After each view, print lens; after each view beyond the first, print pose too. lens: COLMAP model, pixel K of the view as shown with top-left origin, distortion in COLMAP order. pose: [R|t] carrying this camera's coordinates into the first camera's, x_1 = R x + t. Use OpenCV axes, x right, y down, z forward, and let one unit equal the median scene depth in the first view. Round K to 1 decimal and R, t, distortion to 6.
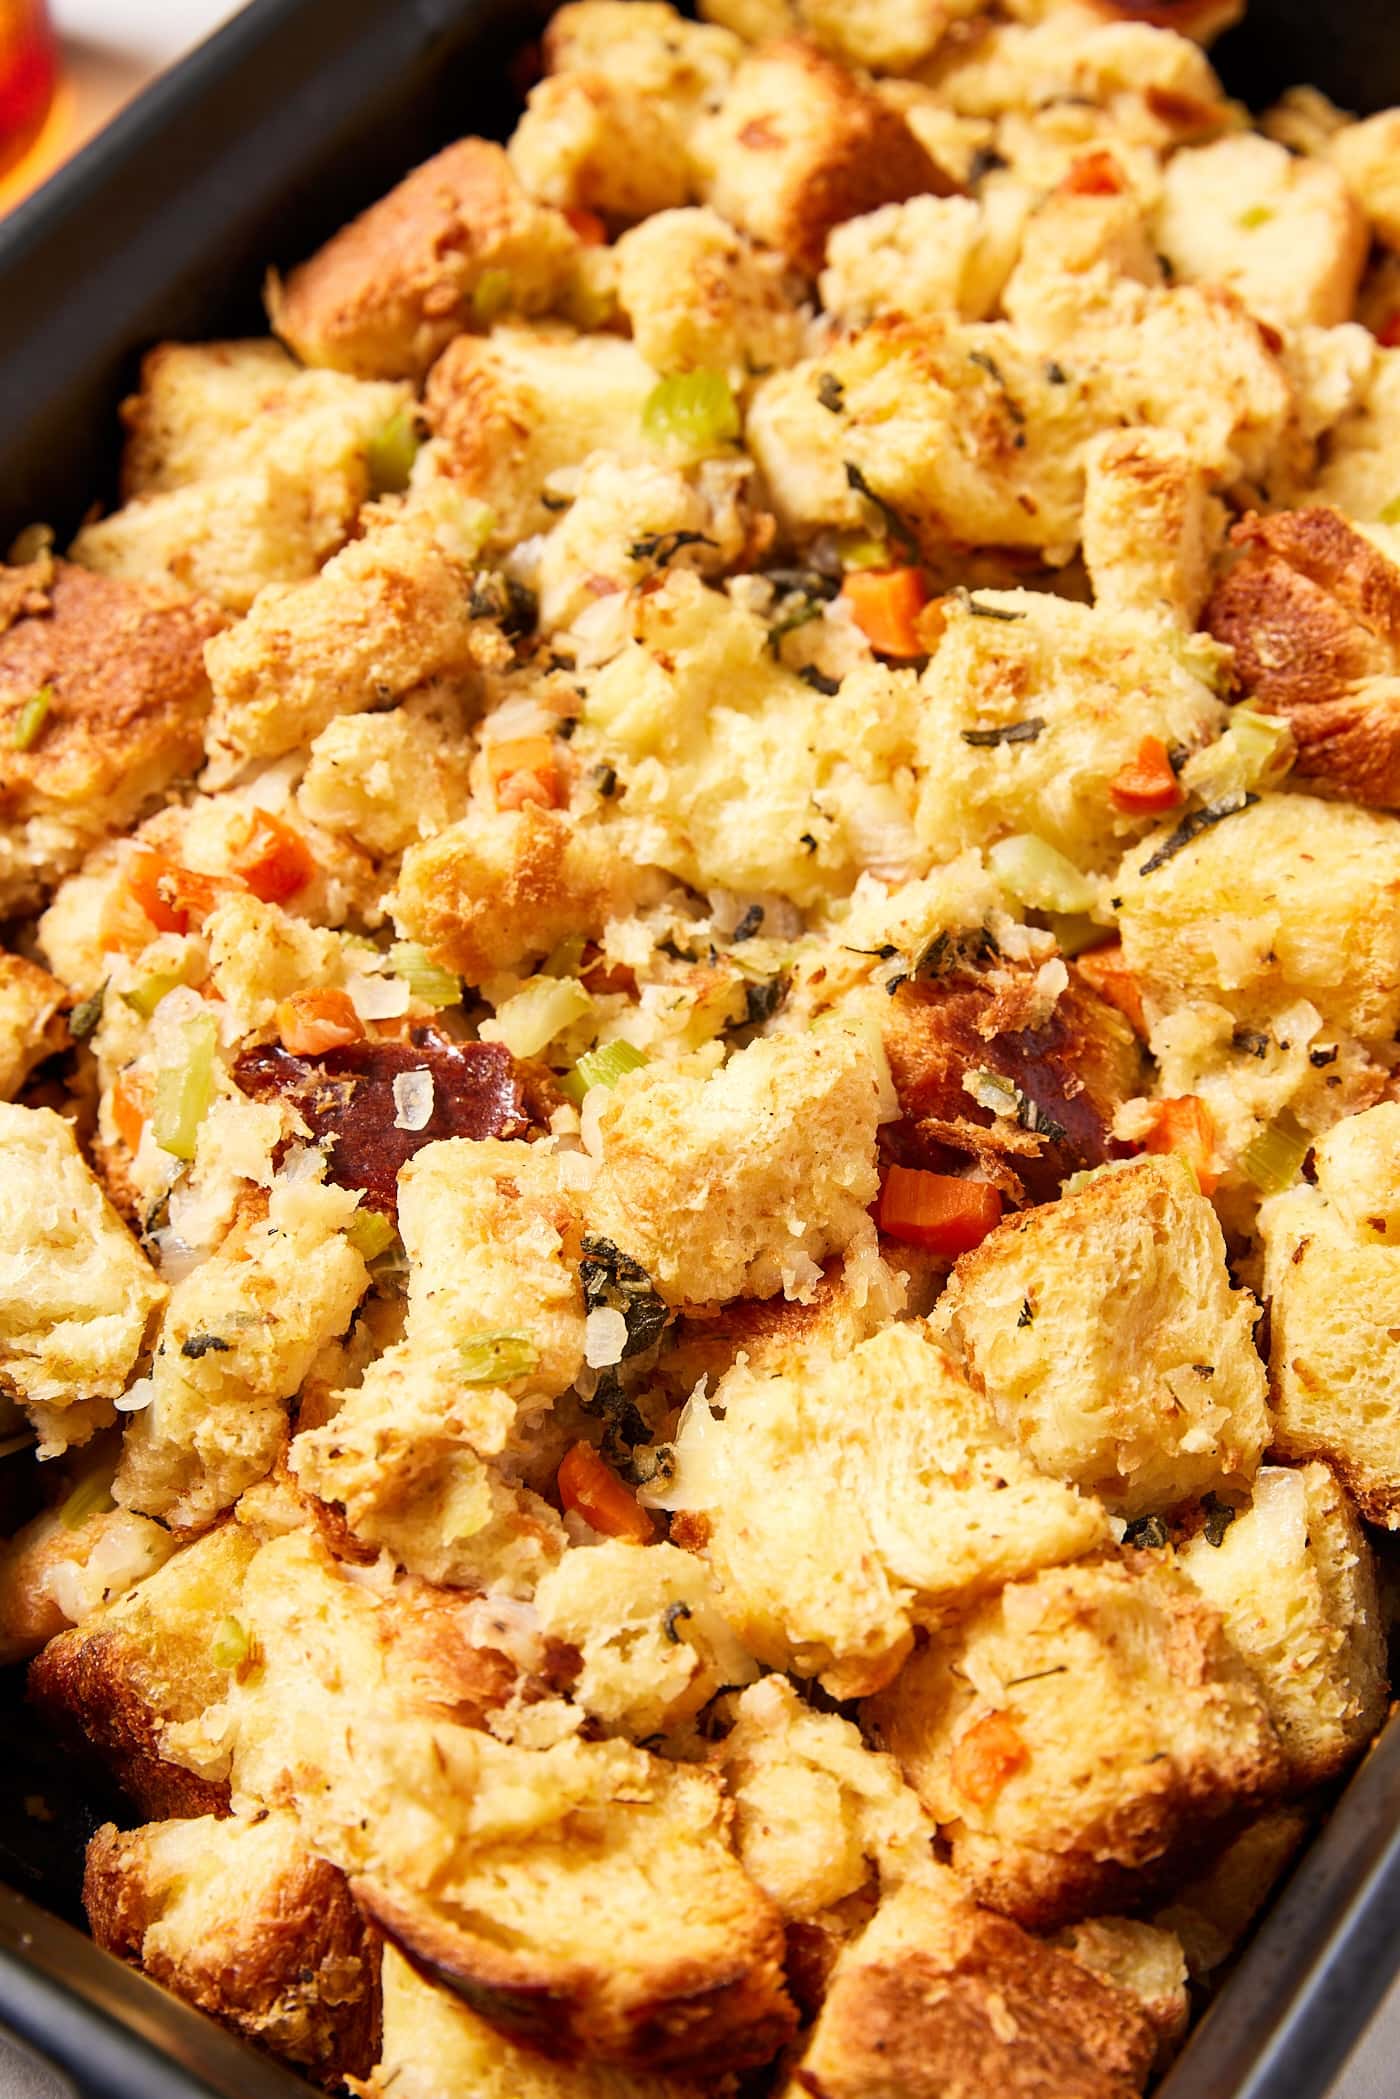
lens RADIAL K [[3625.5, 0, 605.4], [0, 3625.5, 945.5], [0, 0, 1]] dist [-0.127244, -0.069471]
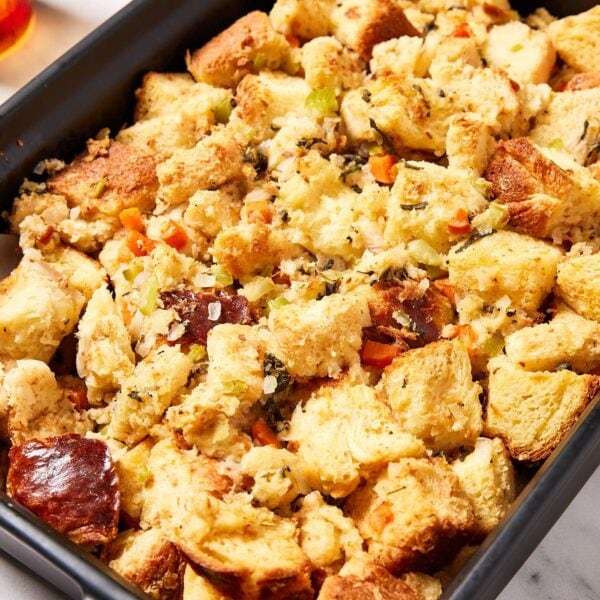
lens RADIAL K [[1480.3, 0, 300.0], [0, 1480.3, 300.0], [0, 0, 1]] dist [-0.020642, -0.784297]
pose [[0.998289, 0.051945, -0.026836, 0.051786], [-0.053239, 0.997329, -0.050009, 0.089530], [0.024167, 0.051352, 0.998388, -0.253893]]
